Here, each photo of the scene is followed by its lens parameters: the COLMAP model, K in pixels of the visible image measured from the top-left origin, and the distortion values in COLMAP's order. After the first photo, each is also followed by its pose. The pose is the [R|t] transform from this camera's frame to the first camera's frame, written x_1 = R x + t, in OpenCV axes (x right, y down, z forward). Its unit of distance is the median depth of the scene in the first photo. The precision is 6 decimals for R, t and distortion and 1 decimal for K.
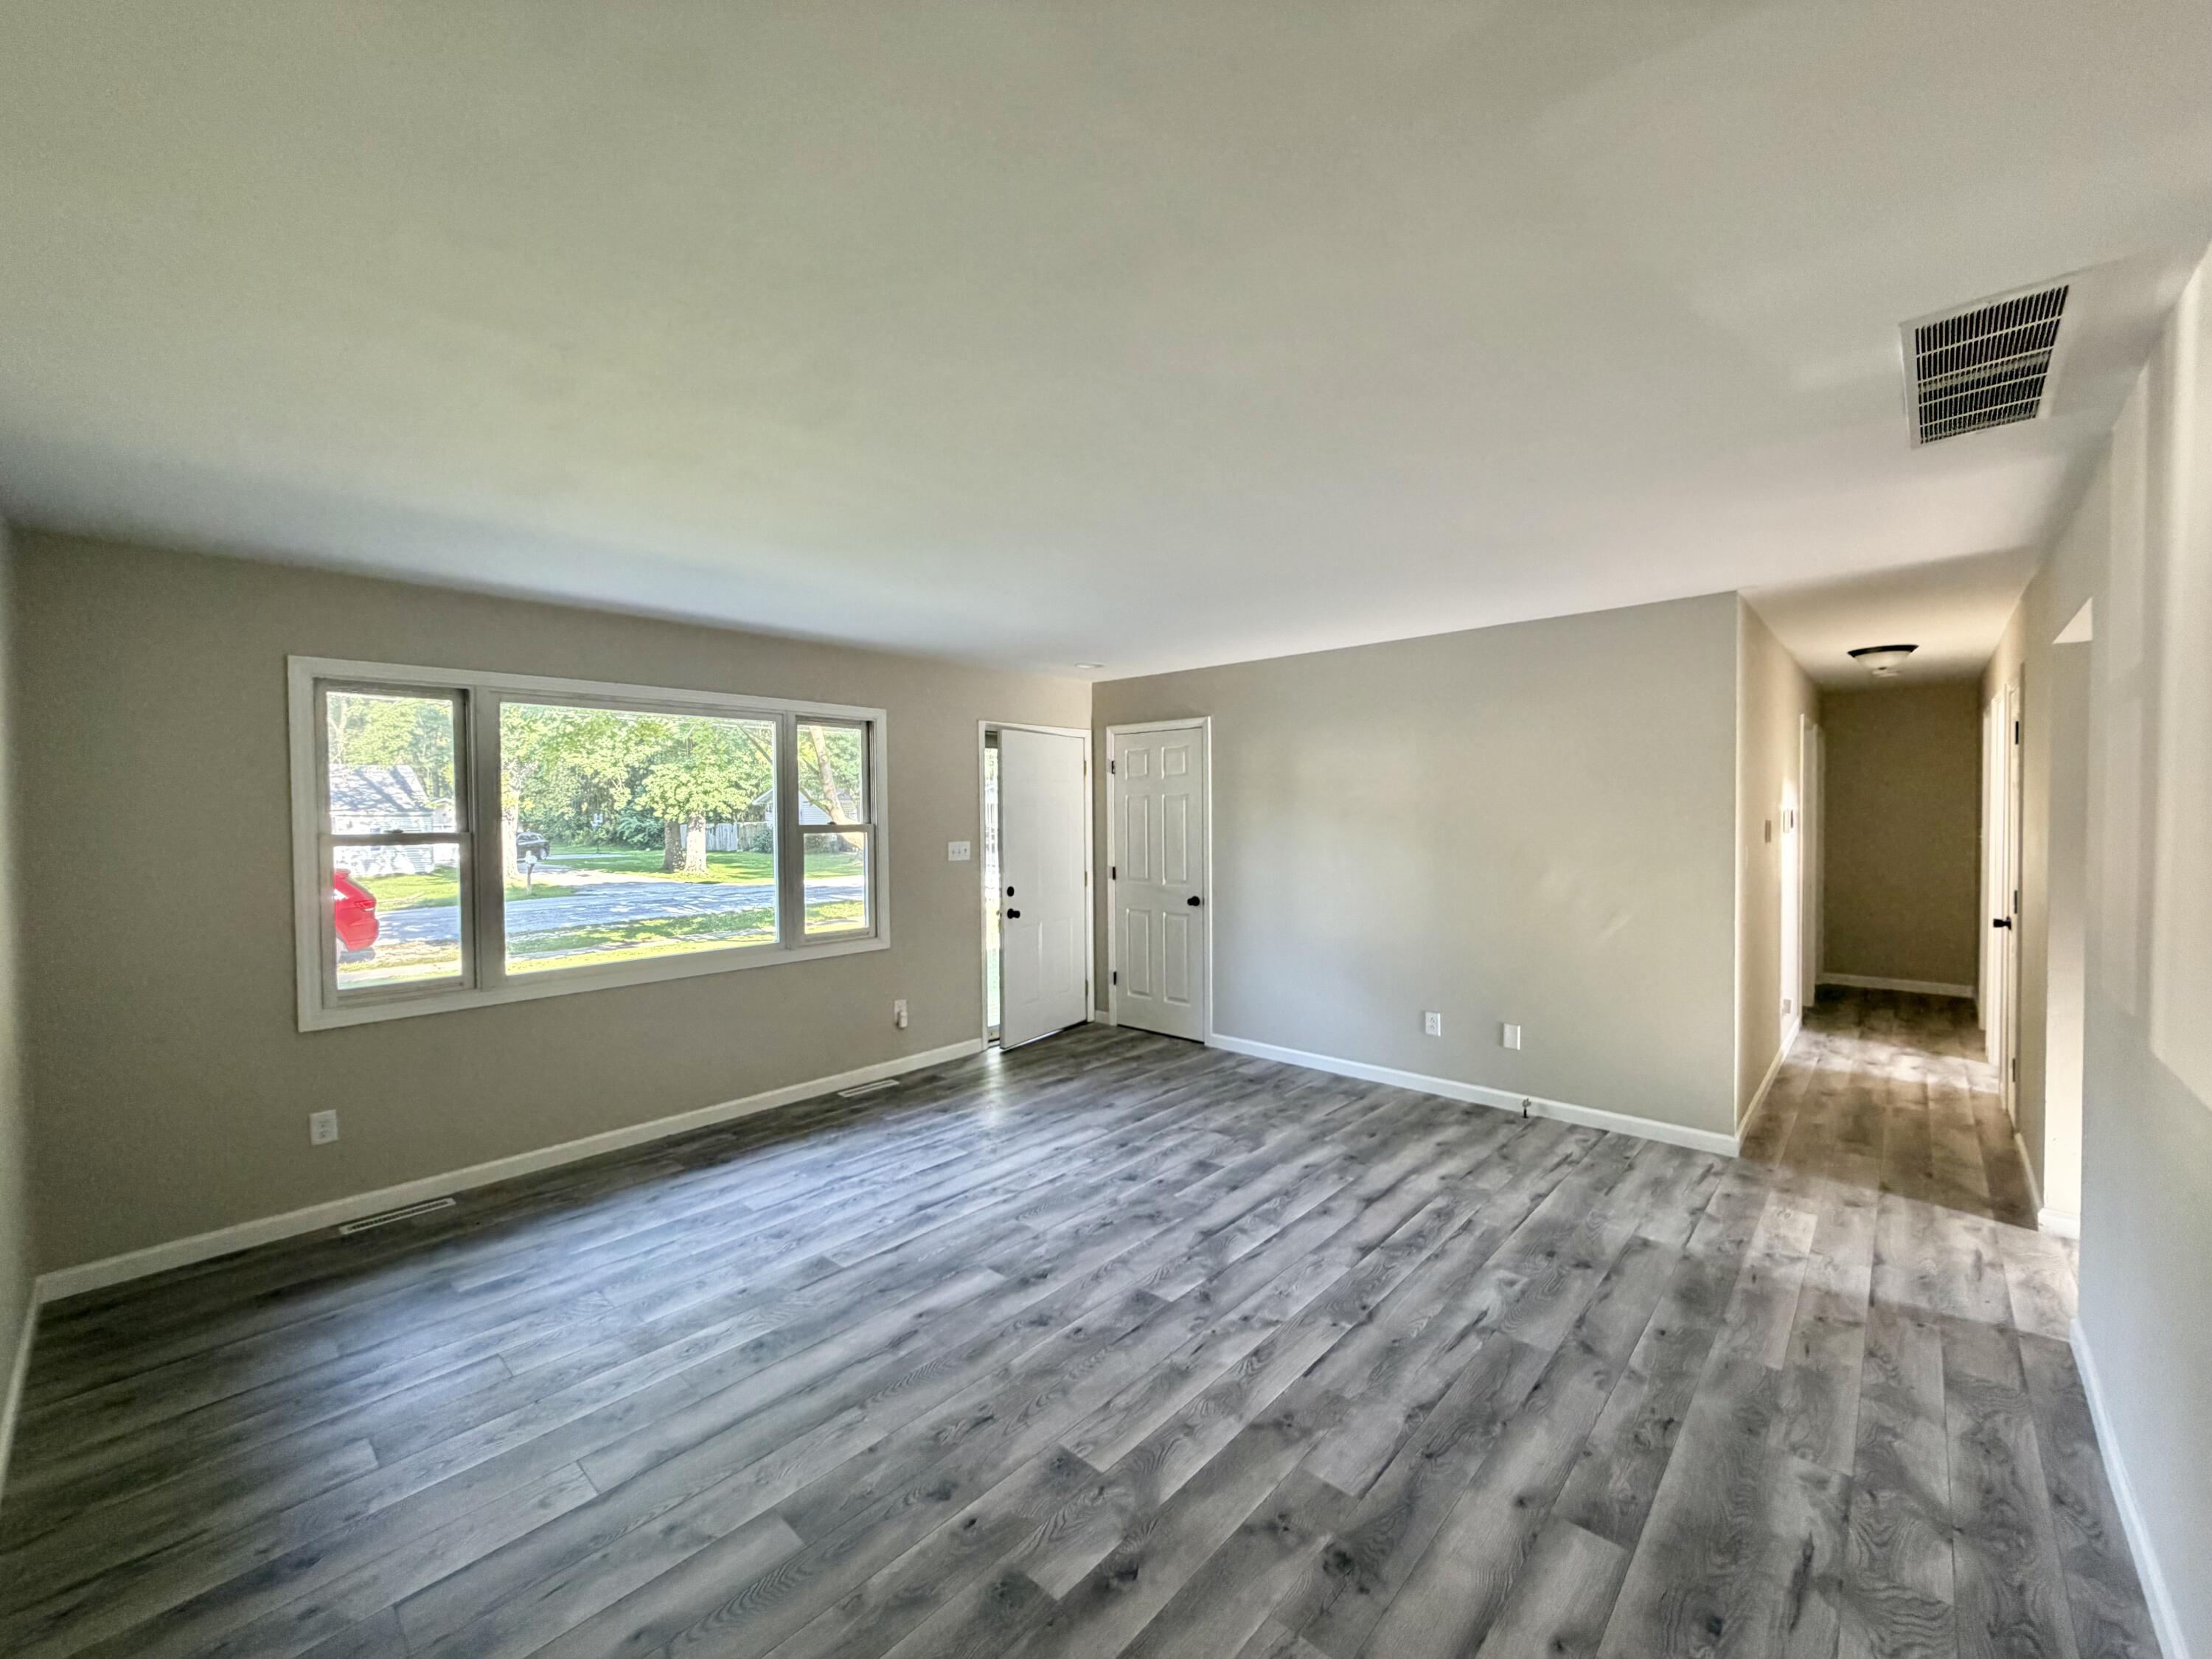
lens RADIAL K [[882.3, 0, 1106.0], [0, 882.3, 829.5], [0, 0, 1]] dist [-0.001303, -0.000160]
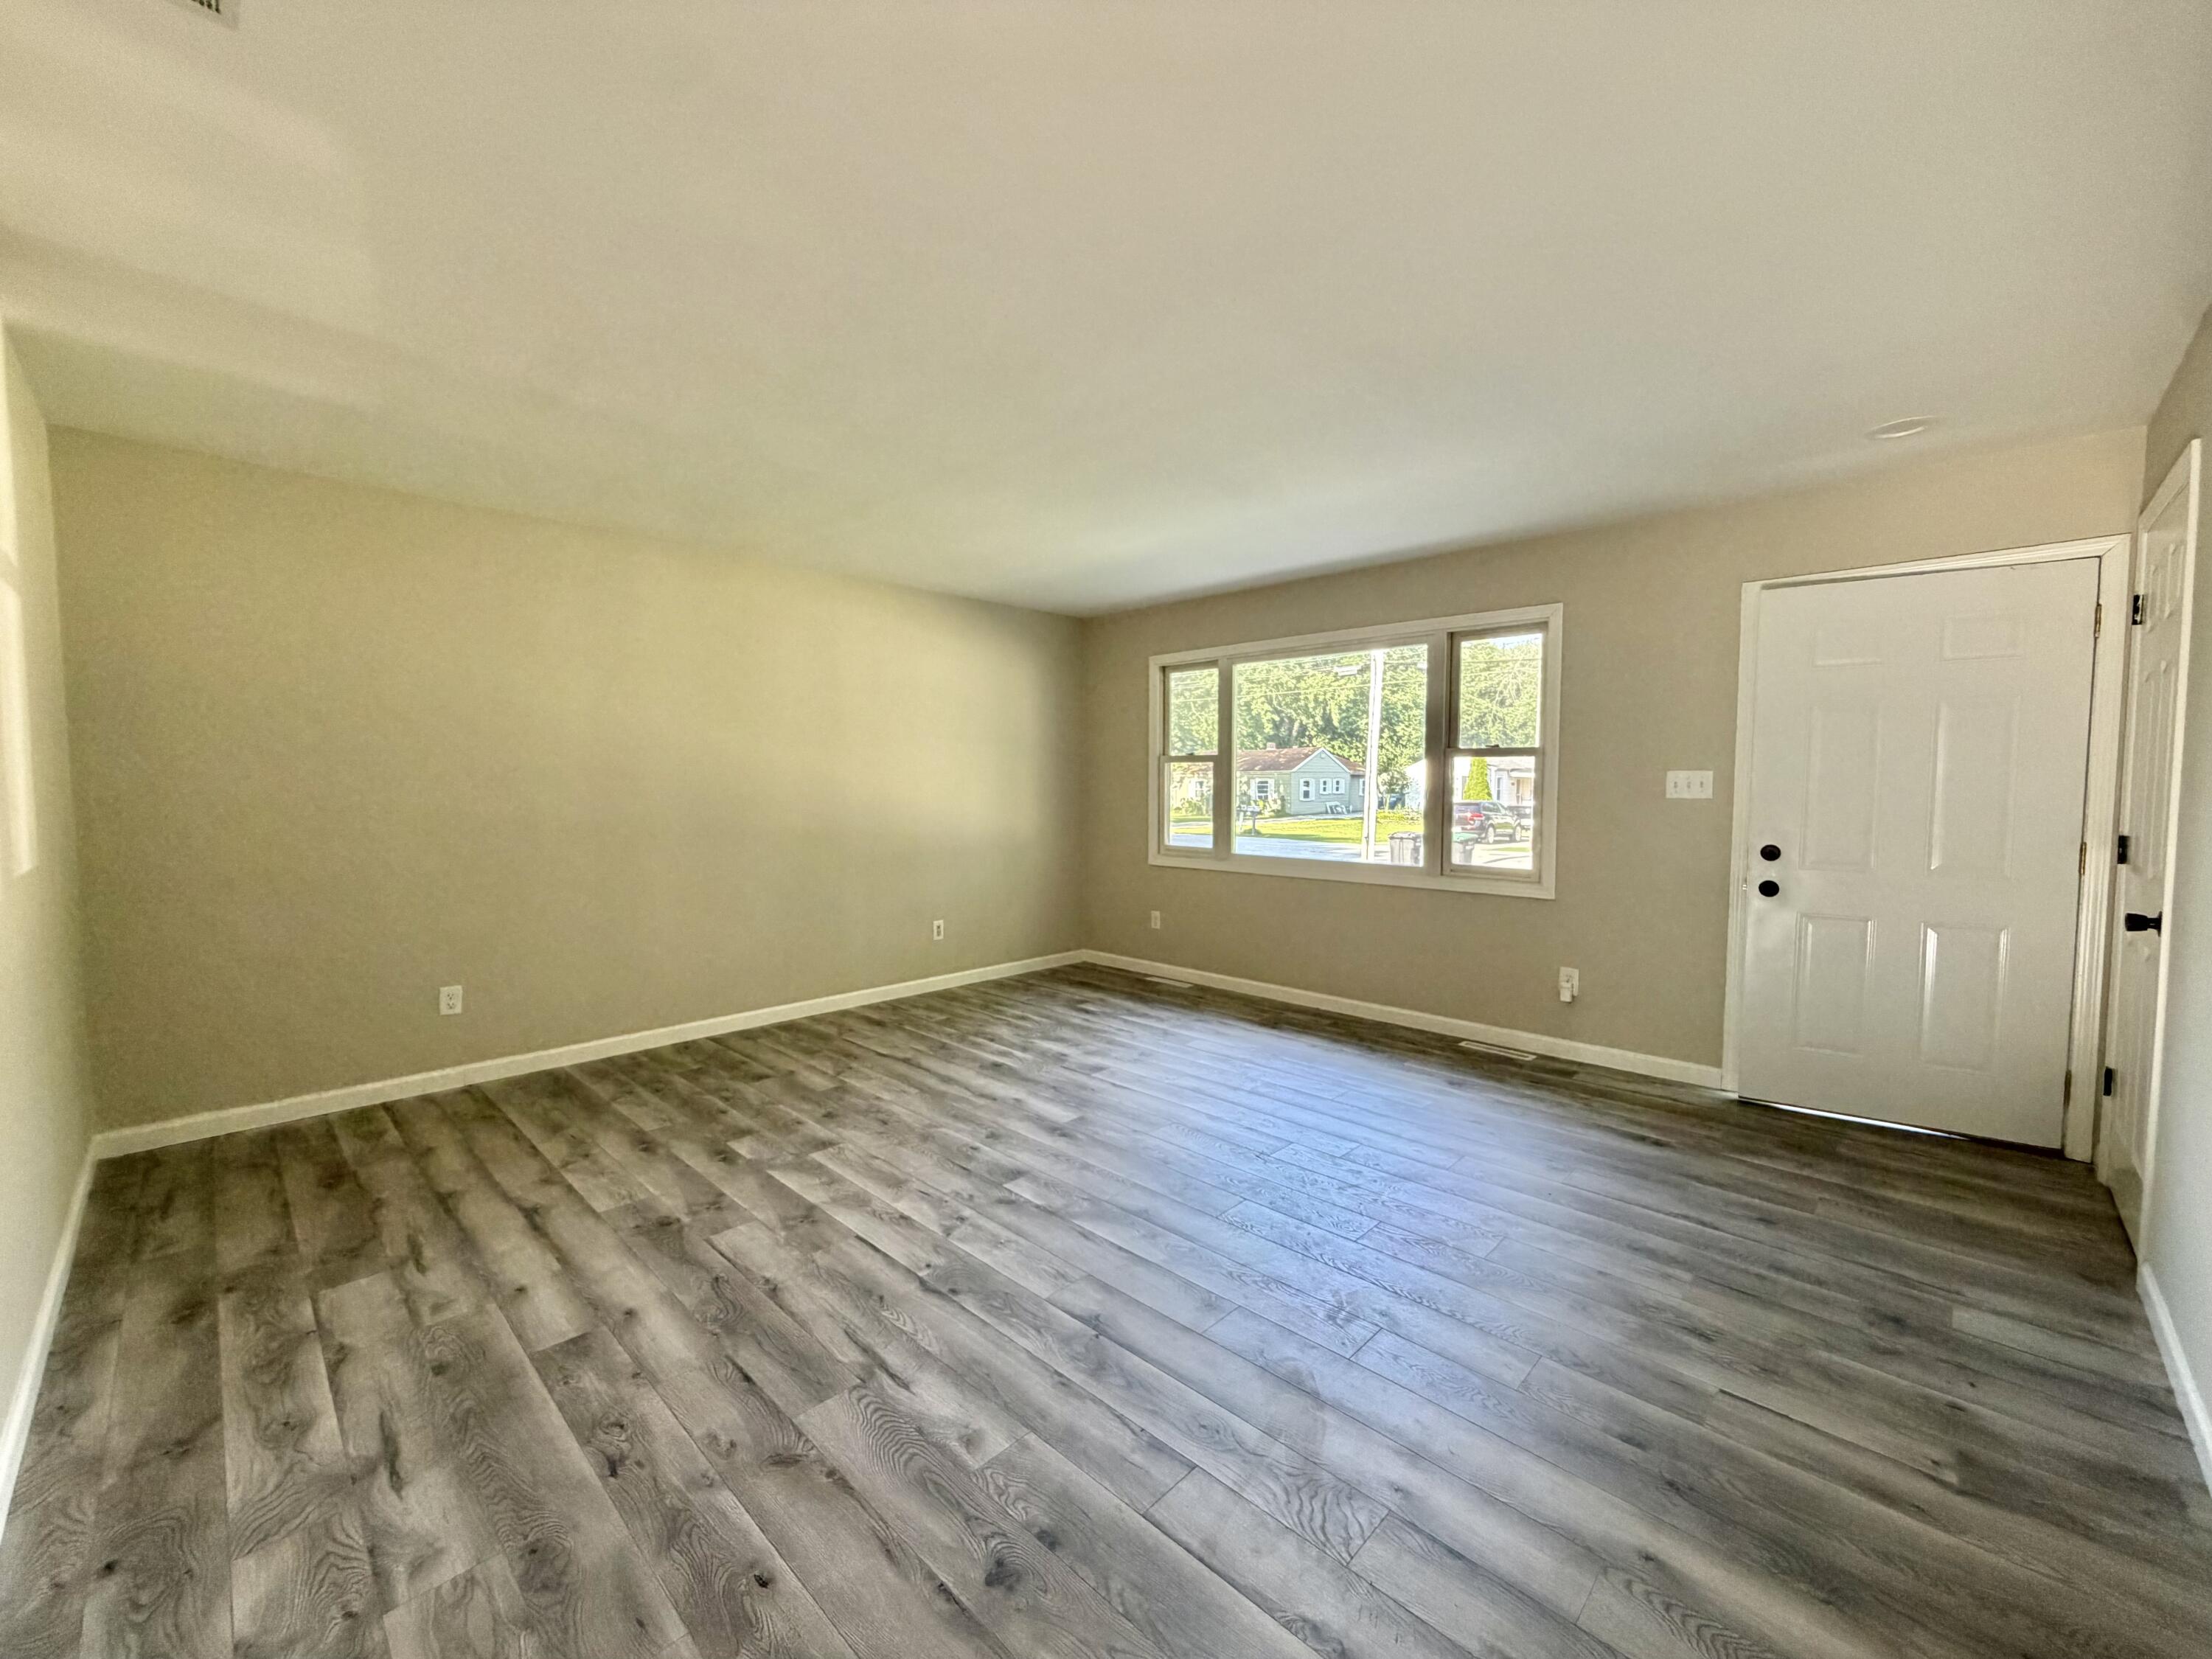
lens RADIAL K [[882.3, 0, 1106.0], [0, 882.3, 829.5], [0, 0, 1]] dist [-0.001303, -0.000160]
pose [[-0.026829, 0.063527, -0.997619, 1.110386], [-0.023329, 0.997667, 0.064157, 0.053908], [0.999368, 0.024994, -0.025285, 1.176308]]
